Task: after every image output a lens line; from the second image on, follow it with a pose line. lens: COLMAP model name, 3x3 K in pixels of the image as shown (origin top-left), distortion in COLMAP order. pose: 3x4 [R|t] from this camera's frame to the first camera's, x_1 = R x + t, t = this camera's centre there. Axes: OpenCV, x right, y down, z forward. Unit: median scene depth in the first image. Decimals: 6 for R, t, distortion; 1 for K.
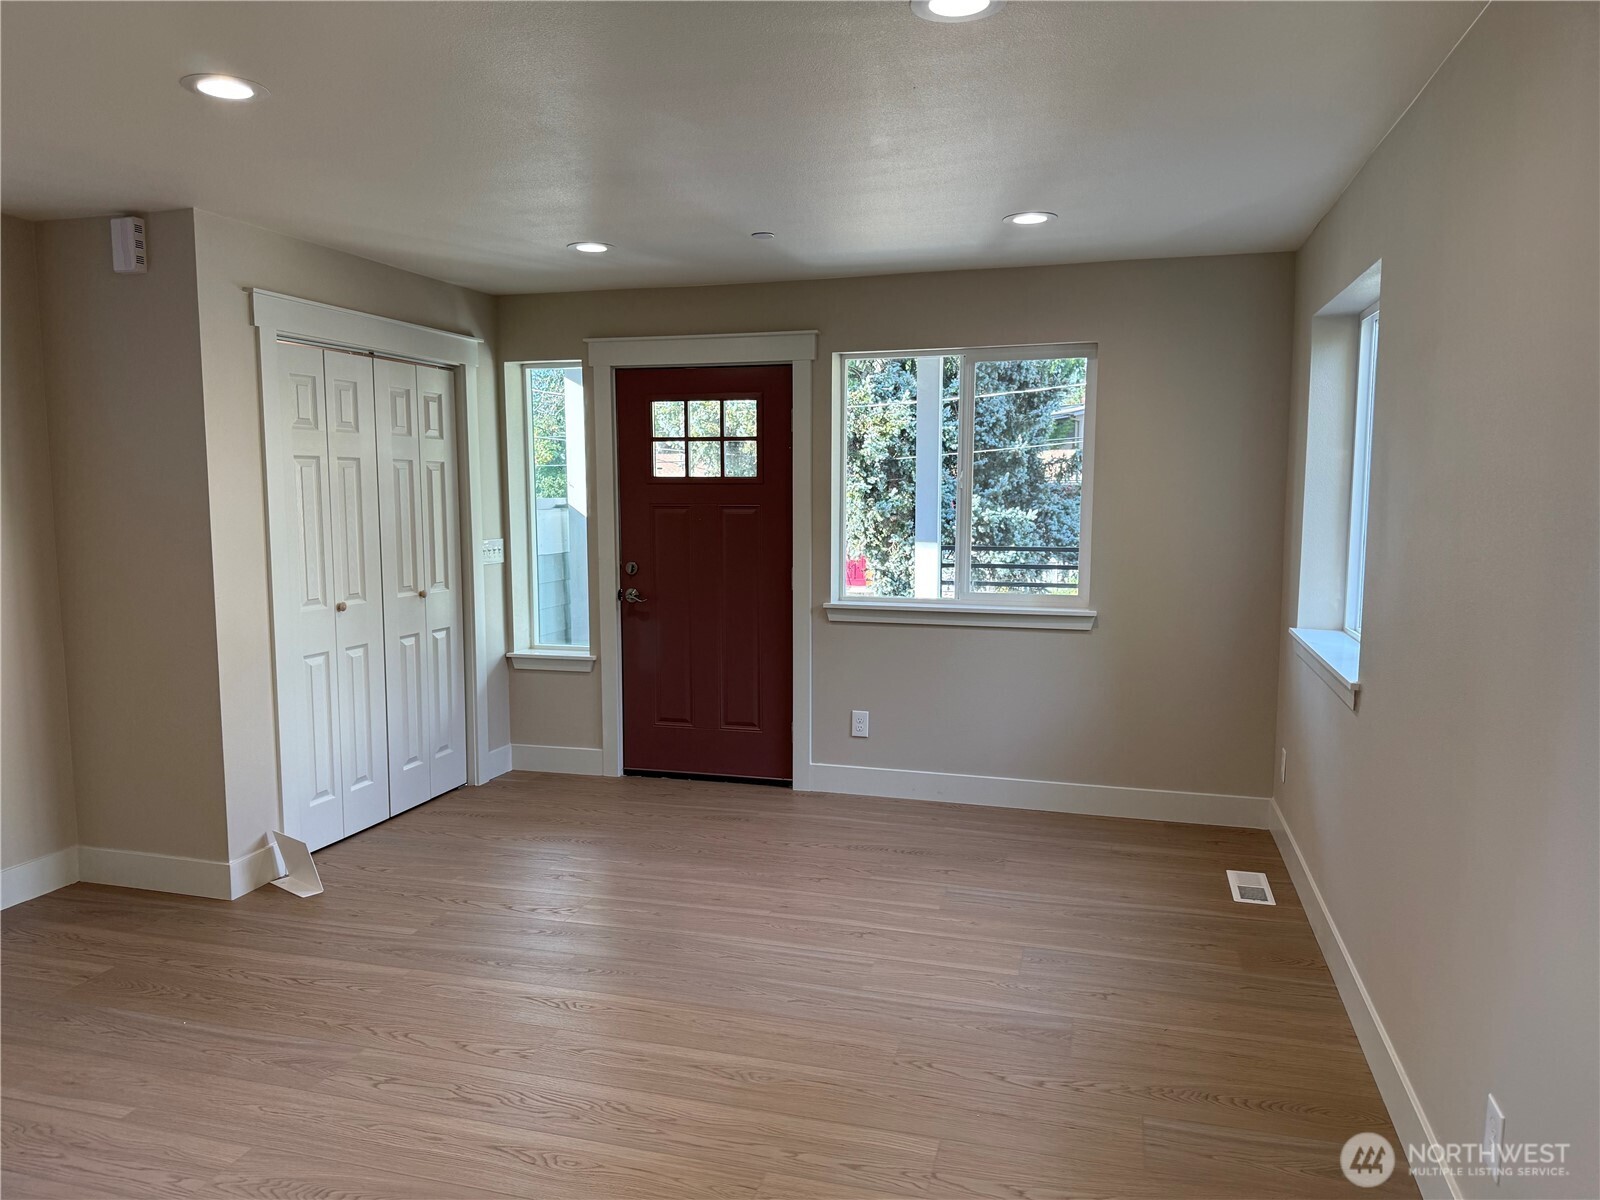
lens RADIAL K [[1132.5, 0, 799.2], [0, 1132.5, 603.9], [0, 0, 1]] dist [0.035065, -0.046789]
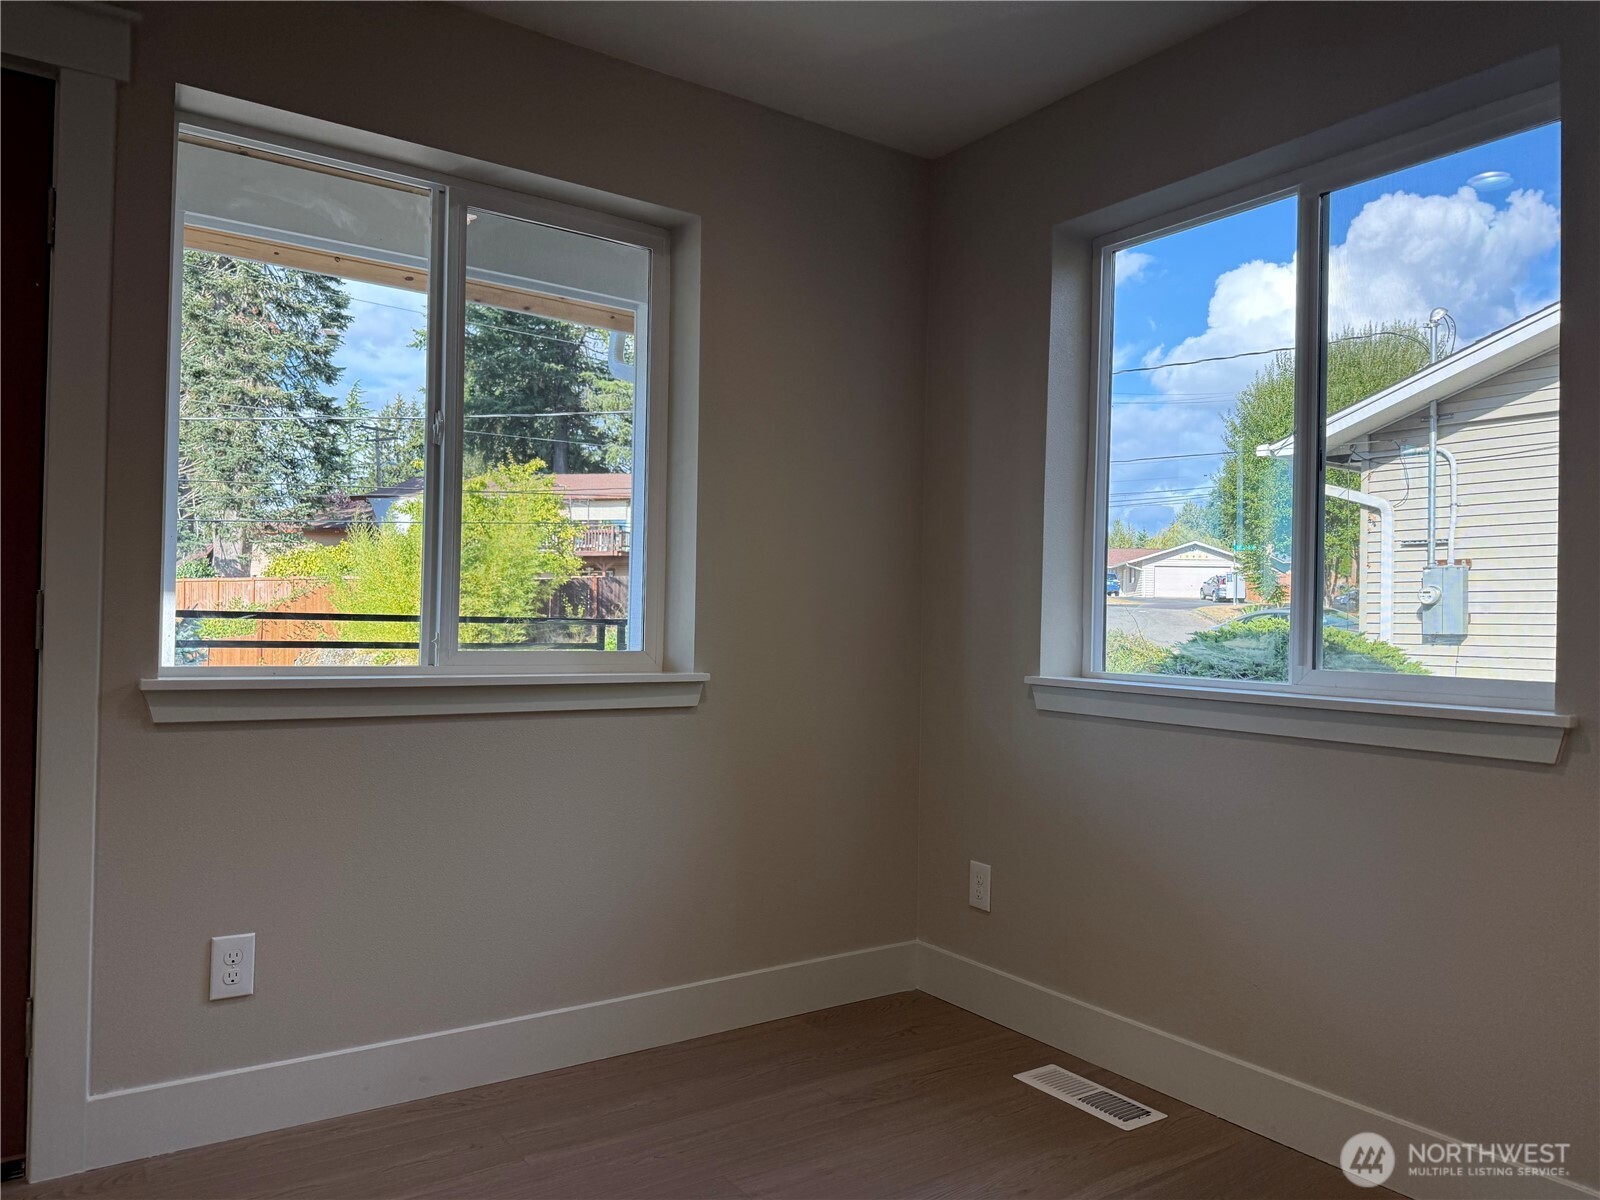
lens RADIAL K [[1132.5, 0, 797.3], [0, 1132.5, 601.1], [0, 0, 1]] dist [0.035065, -0.046789]
pose [[0.611808, 0.027950, 0.790512, -0.166393], [0.055283, 0.995421, -0.077981, 0.017390], [-0.789072, 0.091411, 0.607461, 0.607637]]
